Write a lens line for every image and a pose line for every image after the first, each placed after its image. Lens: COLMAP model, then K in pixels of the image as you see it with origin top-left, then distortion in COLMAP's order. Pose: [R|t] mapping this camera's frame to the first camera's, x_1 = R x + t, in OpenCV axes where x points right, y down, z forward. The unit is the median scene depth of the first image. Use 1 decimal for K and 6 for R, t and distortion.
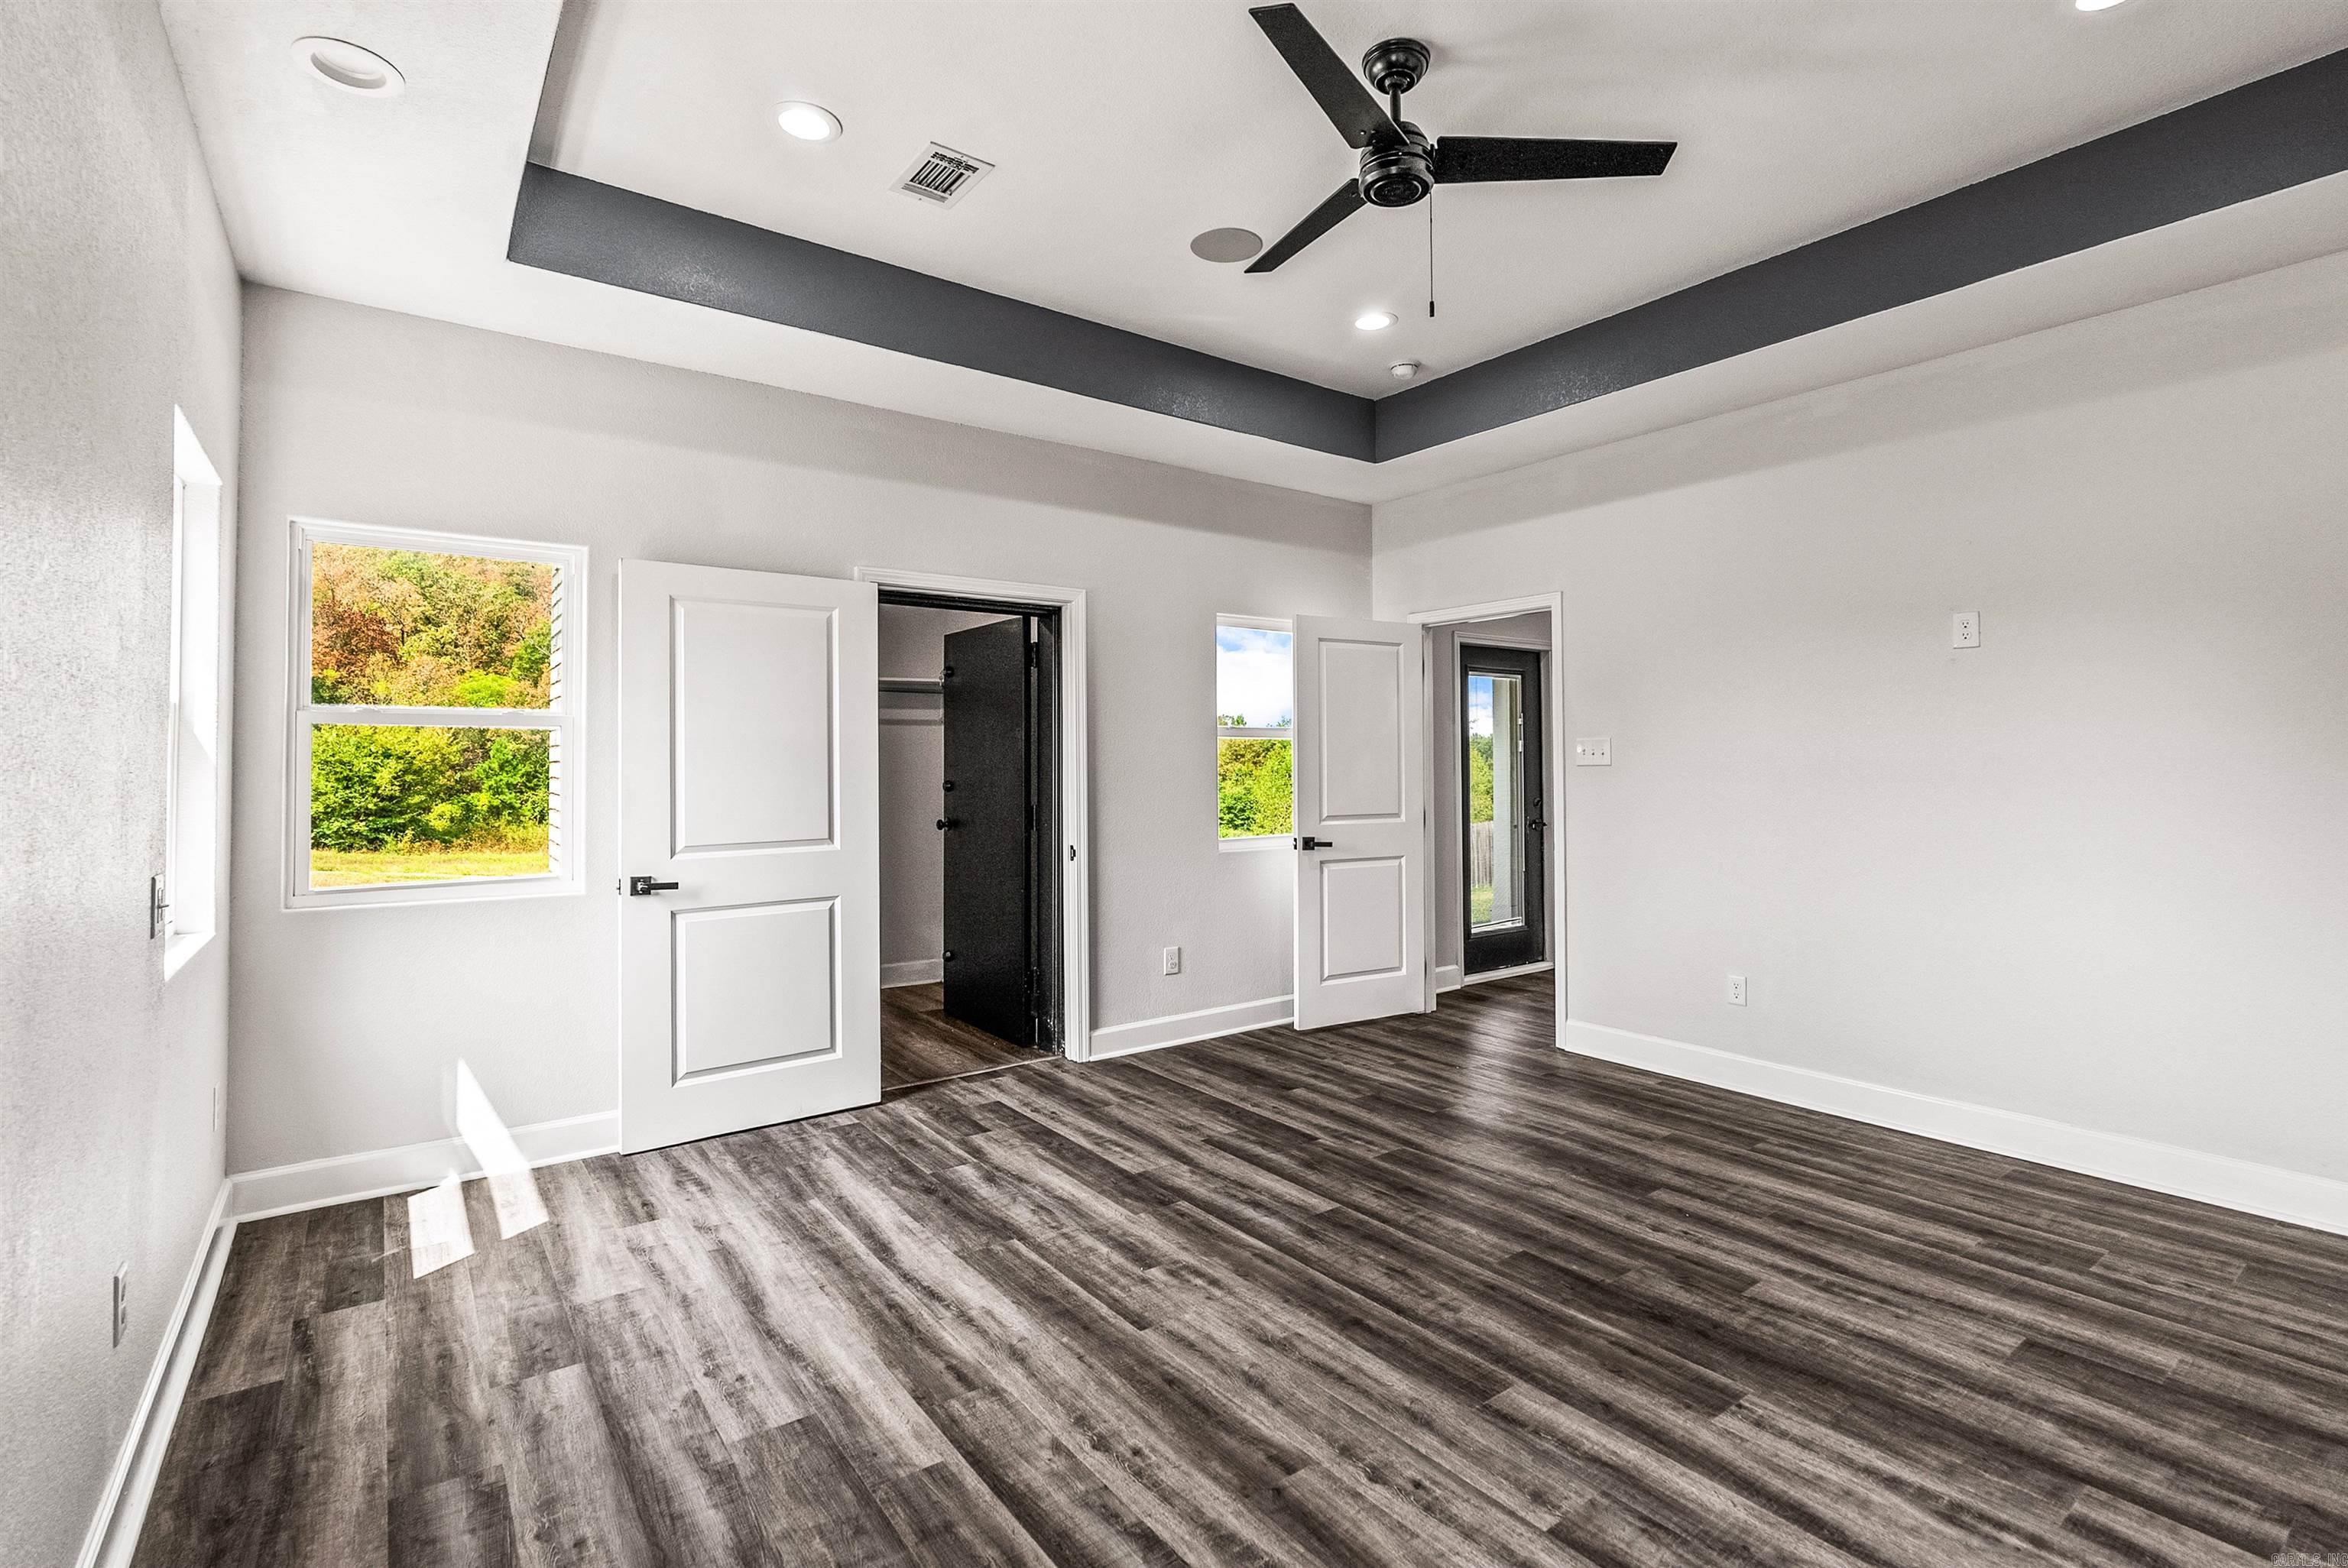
lens RADIAL K [[1072.4, 0, 1178.2], [0, 1072.4, 763.5], [0, 0, 1]] dist [-0.005296, 0.000458]
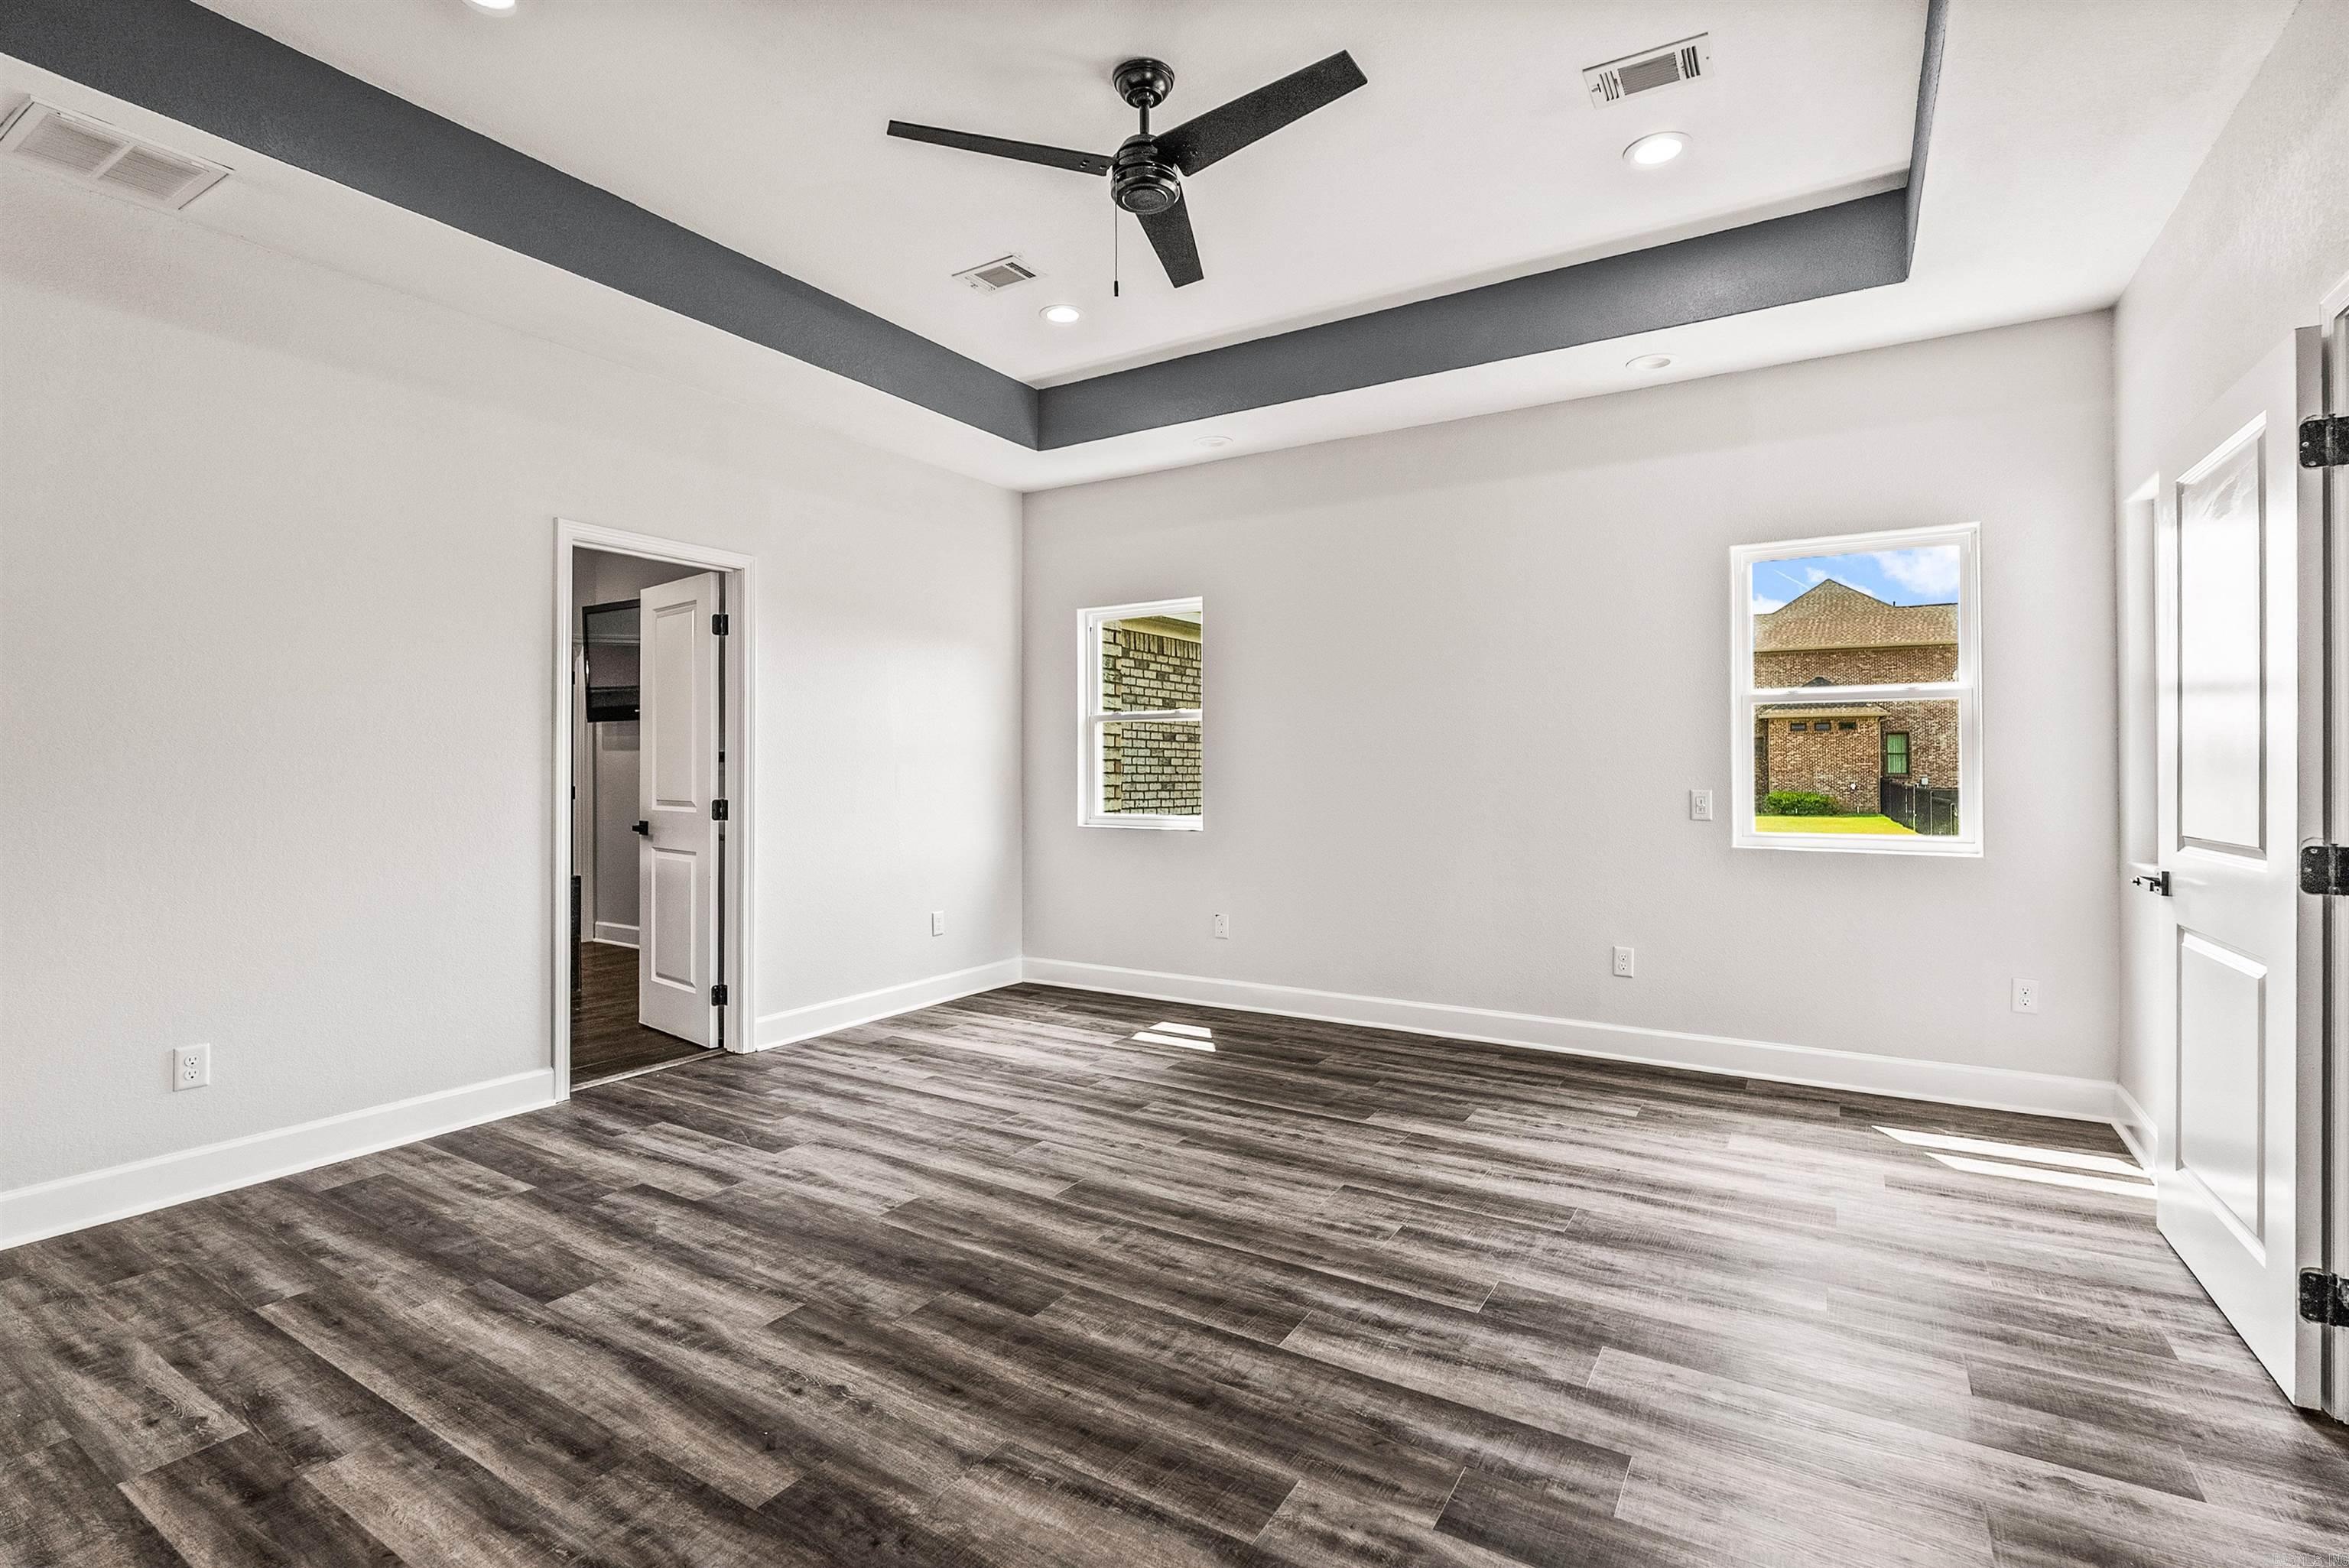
lens RADIAL K [[1072.9, 0, 1178.7], [0, 1072.9, 763.5], [0, 0, 1]] dist [-0.005296, 0.000458]
pose [[-0.928145, 0.003867, -0.372199, 0.564351], [0.003980, 0.999992, 0.000463, 0.038435], [0.372197, -0.001052, -0.928153, 1.947957]]
